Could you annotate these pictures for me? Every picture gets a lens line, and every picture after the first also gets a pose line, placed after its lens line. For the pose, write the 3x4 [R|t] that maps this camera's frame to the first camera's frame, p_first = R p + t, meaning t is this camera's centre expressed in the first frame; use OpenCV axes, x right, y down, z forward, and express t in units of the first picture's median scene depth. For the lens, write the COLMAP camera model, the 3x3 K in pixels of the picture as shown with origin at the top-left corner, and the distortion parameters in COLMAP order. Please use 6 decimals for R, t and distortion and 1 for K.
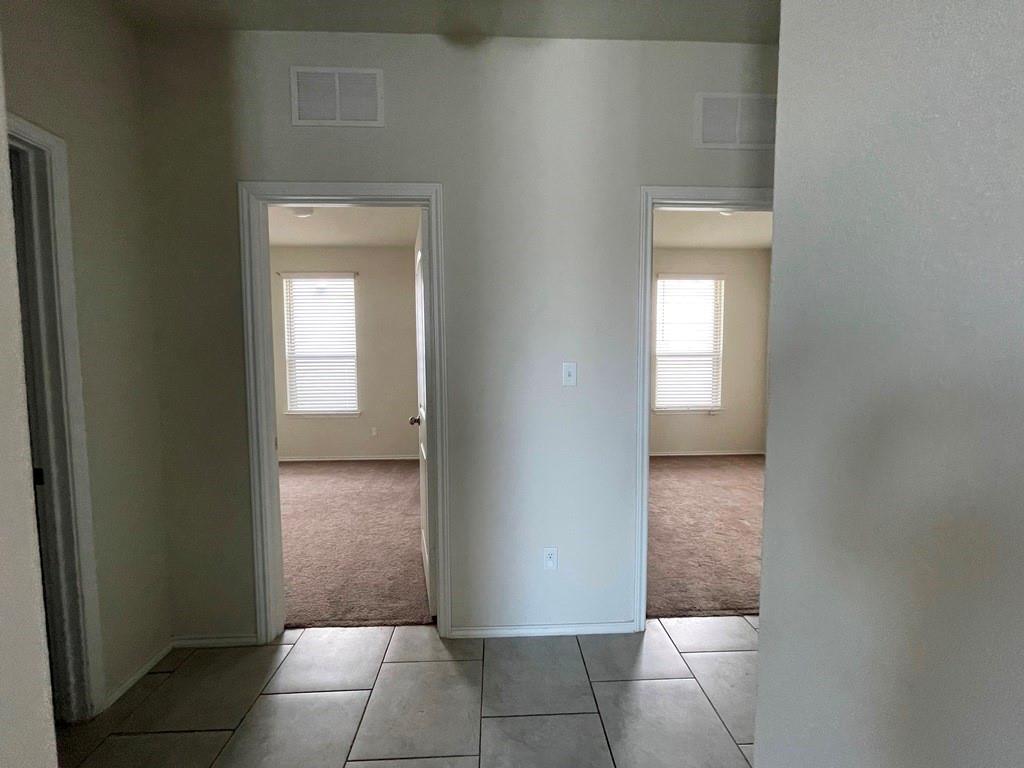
lens RADIAL K [[414.1, 0, 511.2], [0, 414.1, 382.9], [0, 0, 1]] dist [-0.006088, 0.000561]
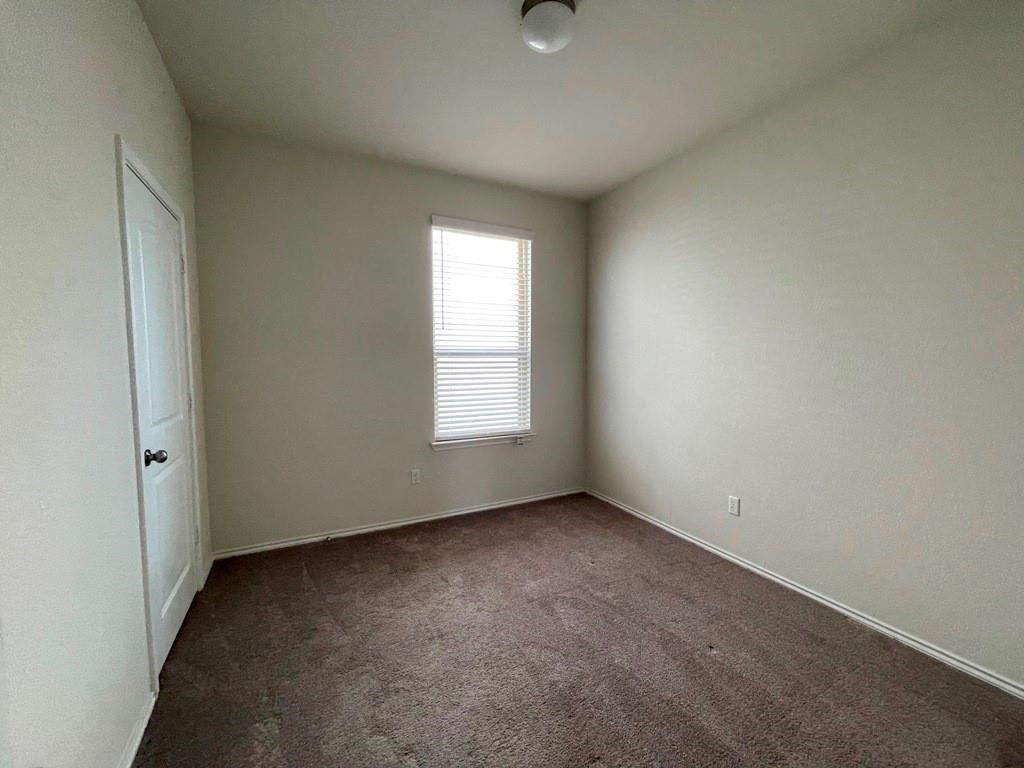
lens RADIAL K [[414.1, 0, 511.2], [0, 414.1, 382.9], [0, 0, 1]] dist [-0.006088, 0.000561]
pose [[0.909047, -0.025520, 0.415911, 0.201904], [0.027494, 0.999621, 0.001245, -0.021150], [-0.415785, 0.010303, 0.909405, 0.405990]]
